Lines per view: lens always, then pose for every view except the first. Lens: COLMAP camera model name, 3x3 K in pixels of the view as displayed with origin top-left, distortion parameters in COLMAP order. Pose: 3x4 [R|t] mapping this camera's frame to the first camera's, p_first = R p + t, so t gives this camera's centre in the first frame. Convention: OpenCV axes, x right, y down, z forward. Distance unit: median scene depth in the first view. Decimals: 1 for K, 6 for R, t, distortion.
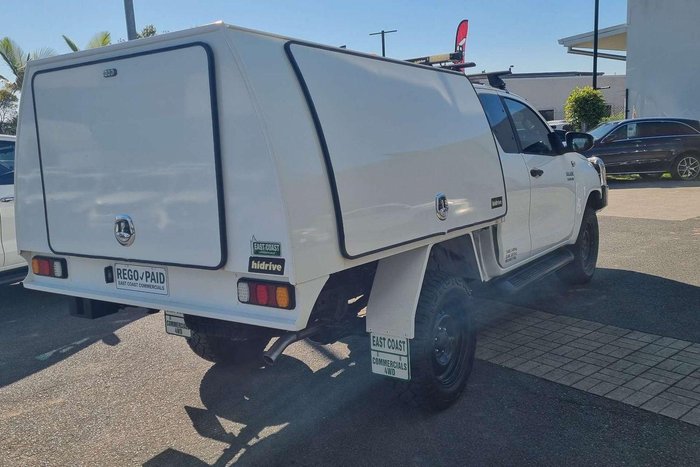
lens RADIAL K [[620.7, 0, 352.5], [0, 620.7, 234.6], [0, 0, 1]] dist [0.074709, -0.079194]
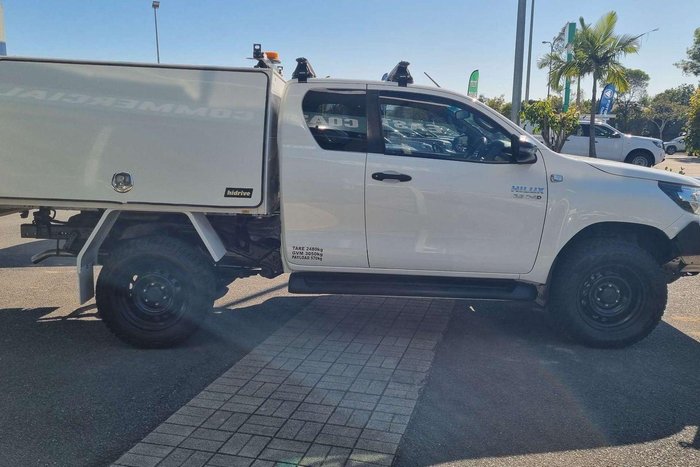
lens RADIAL K [[620.7, 0, 350.2], [0, 620.7, 232.6], [0, 0, 1]] dist [0.074709, -0.079194]
pose [[0.566062, 0.187915, -0.802659, 0.917040], [-0.163828, 0.979895, 0.113872, -0.104445], [0.807920, 0.067039, 0.585467, 0.411819]]
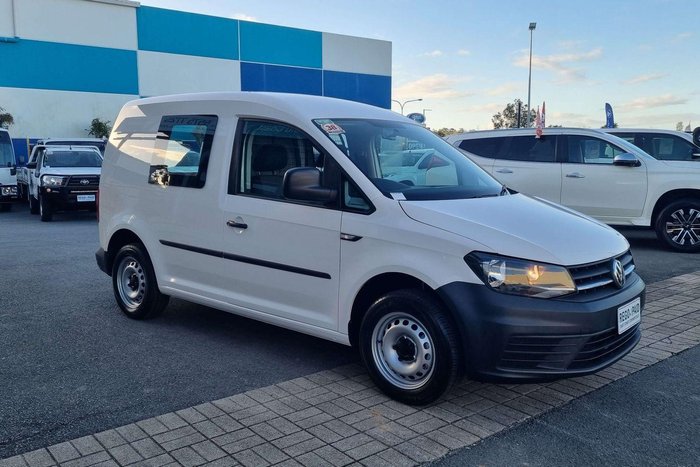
lens RADIAL K [[620.7, 0, 349.9], [0, 620.7, 236.4], [0, 0, 1]] dist [0.074709, -0.079194]
pose [[-0.010672, 0.185674, -0.982554, 0.804790], [-0.163844, 0.969004, 0.184893, -0.154929], [0.986428, 0.162959, 0.020080, 0.936728]]
